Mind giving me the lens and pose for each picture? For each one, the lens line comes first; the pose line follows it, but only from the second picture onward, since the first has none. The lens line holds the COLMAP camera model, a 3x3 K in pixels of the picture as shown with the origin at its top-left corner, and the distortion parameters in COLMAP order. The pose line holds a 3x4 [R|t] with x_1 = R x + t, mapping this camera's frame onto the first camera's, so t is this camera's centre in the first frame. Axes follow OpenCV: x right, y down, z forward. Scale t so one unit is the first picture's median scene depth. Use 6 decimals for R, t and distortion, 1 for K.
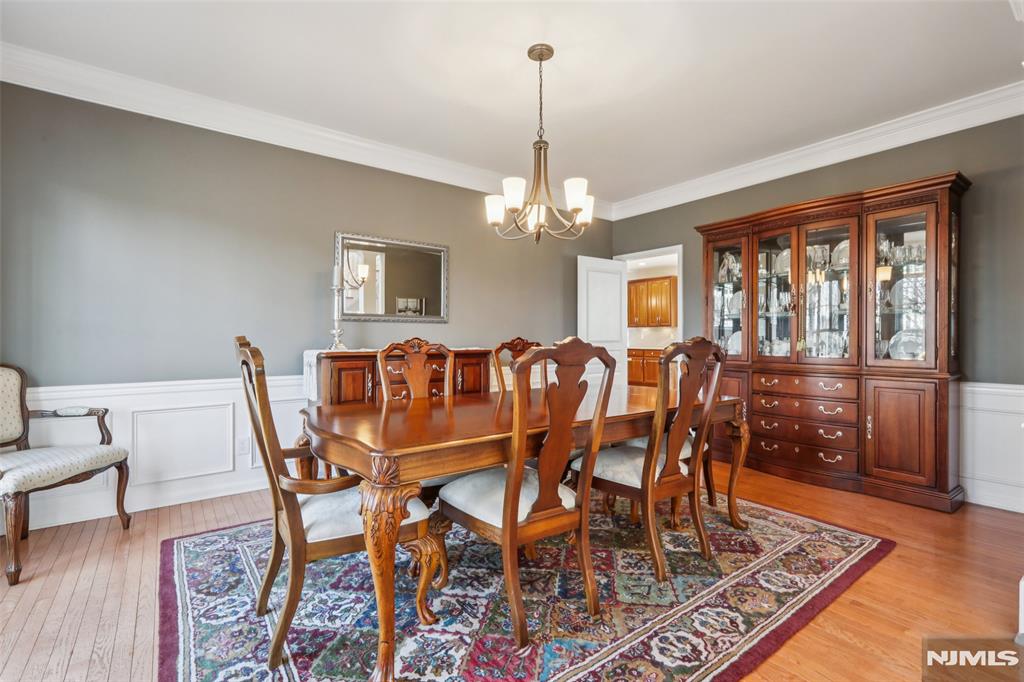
lens RADIAL K [[469.2, 0, 512.4], [0, 469.2, 341.5], [0, 0, 1]] dist [0.005654, 0.001603]
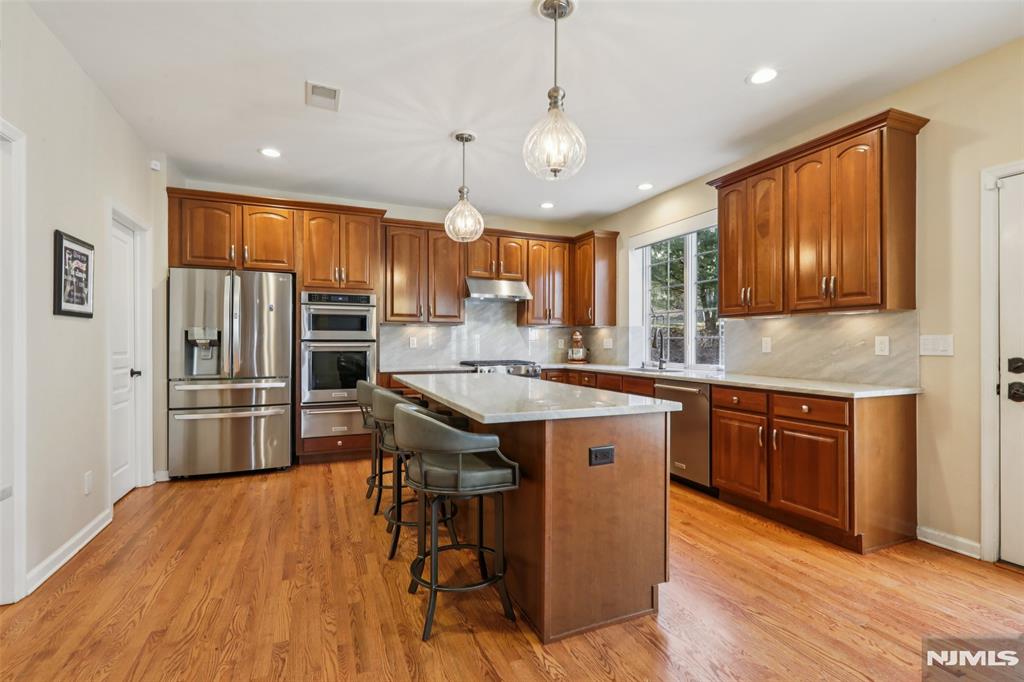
lens RADIAL K [[469.2, 0, 510.4], [0, 469.2, 340.1], [0, 0, 1]] dist [0.005654, 0.001603]
pose [[0.969713, 0.002590, -0.244234, 0.487292], [-0.004284, 0.999970, -0.006405, -0.029680], [0.244210, 0.007257, 0.969695, 1.693408]]
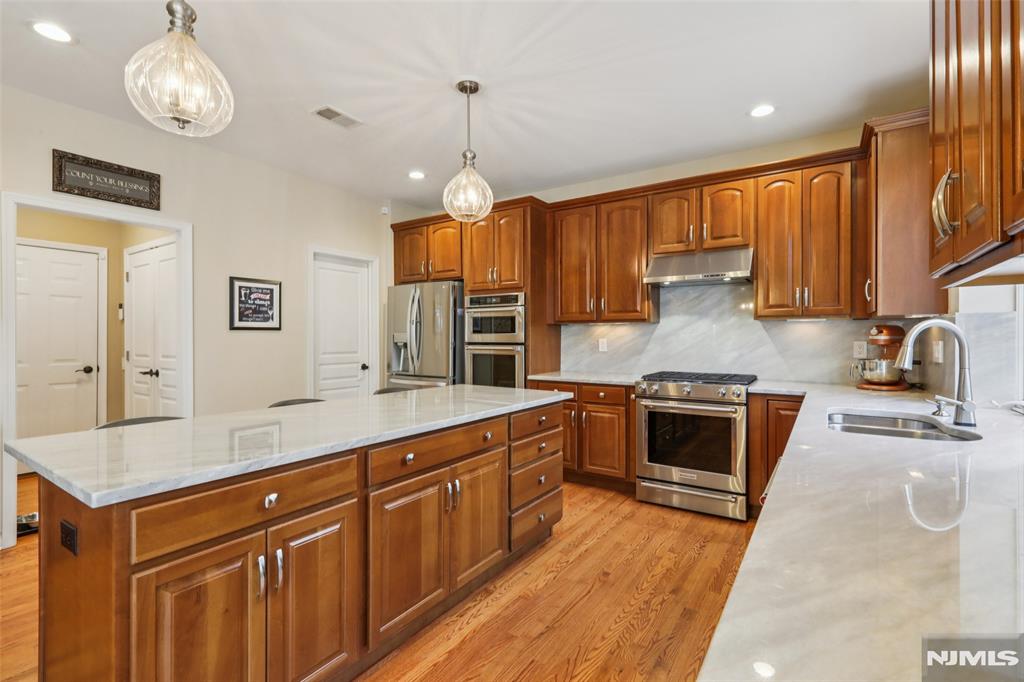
lens RADIAL K [[469.2, 0, 513.4], [0, 469.2, 337.1], [0, 0, 1]] dist [0.005654, 0.001603]
pose [[0.321190, 0.004277, -0.947005, 0.845156], [-0.000305, 0.999990, 0.004413, -0.052368], [0.947015, -0.001129, 0.321188, 2.343951]]
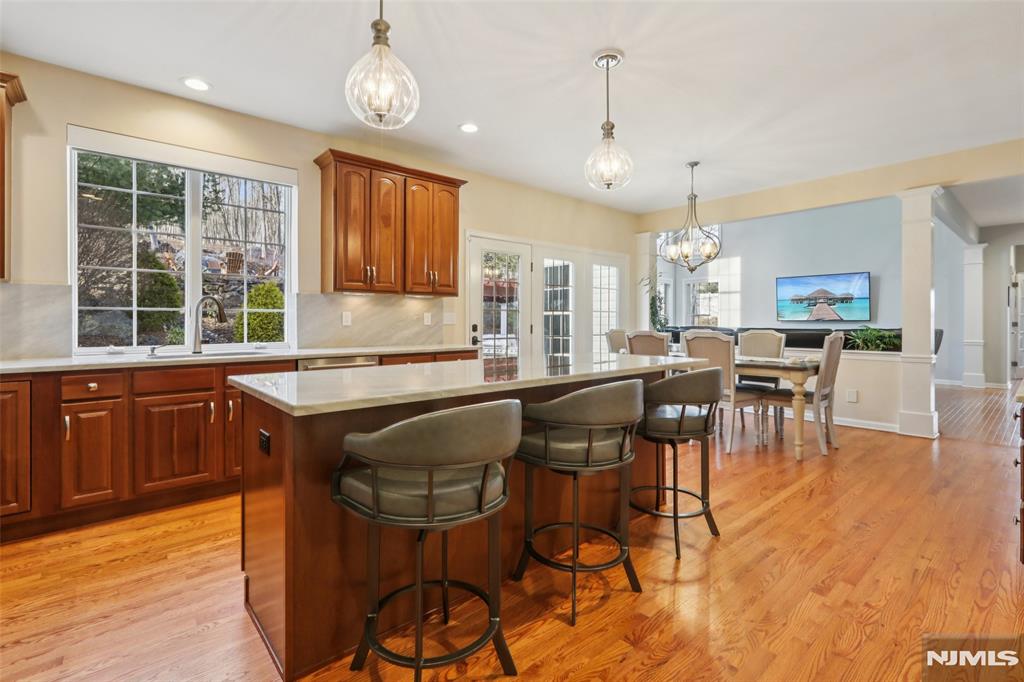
lens RADIAL K [[469.2, 0, 515.1], [0, 469.2, 322.9], [0, 0, 1]] dist [0.005654, 0.001603]
pose [[-0.075273, -0.004436, 0.997153, -0.259292], [0.002091, 0.999987, 0.004607, -0.023332], [-0.997161, 0.002432, -0.075263, 2.394690]]
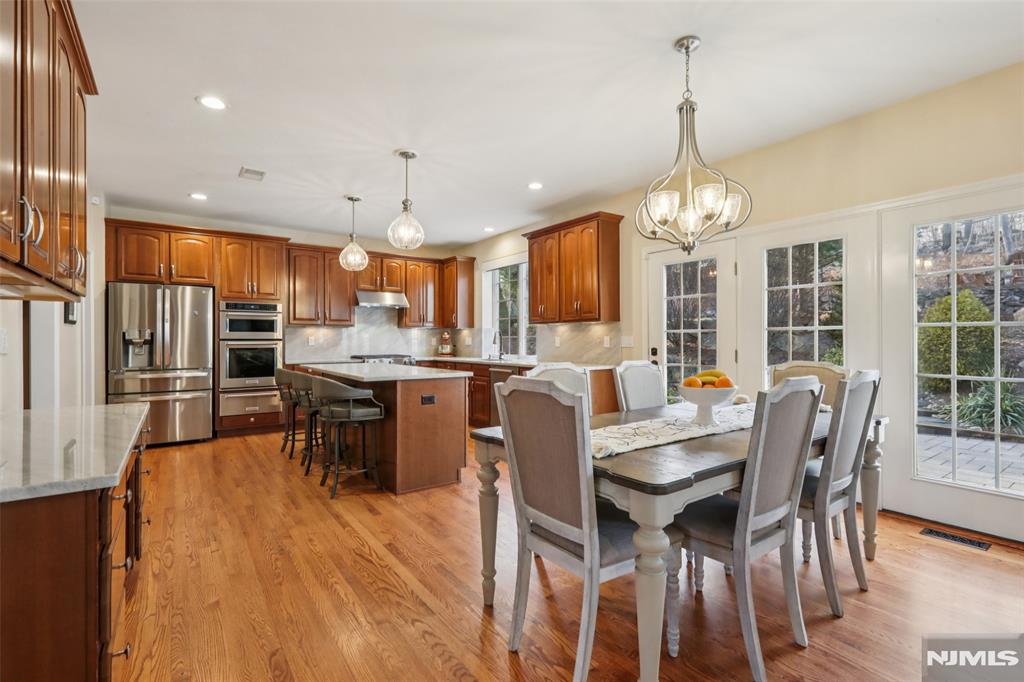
lens RADIAL K [[469.2, 0, 509.2], [0, 469.2, 338.0], [0, 0, 1]] dist [0.005654, 0.001603]
pose [[0.999606, 0.000632, -0.028045, 0.636250], [-0.000804, 0.999981, -0.006119, -0.030576], [0.028041, 0.006140, 0.999588, 1.287645]]
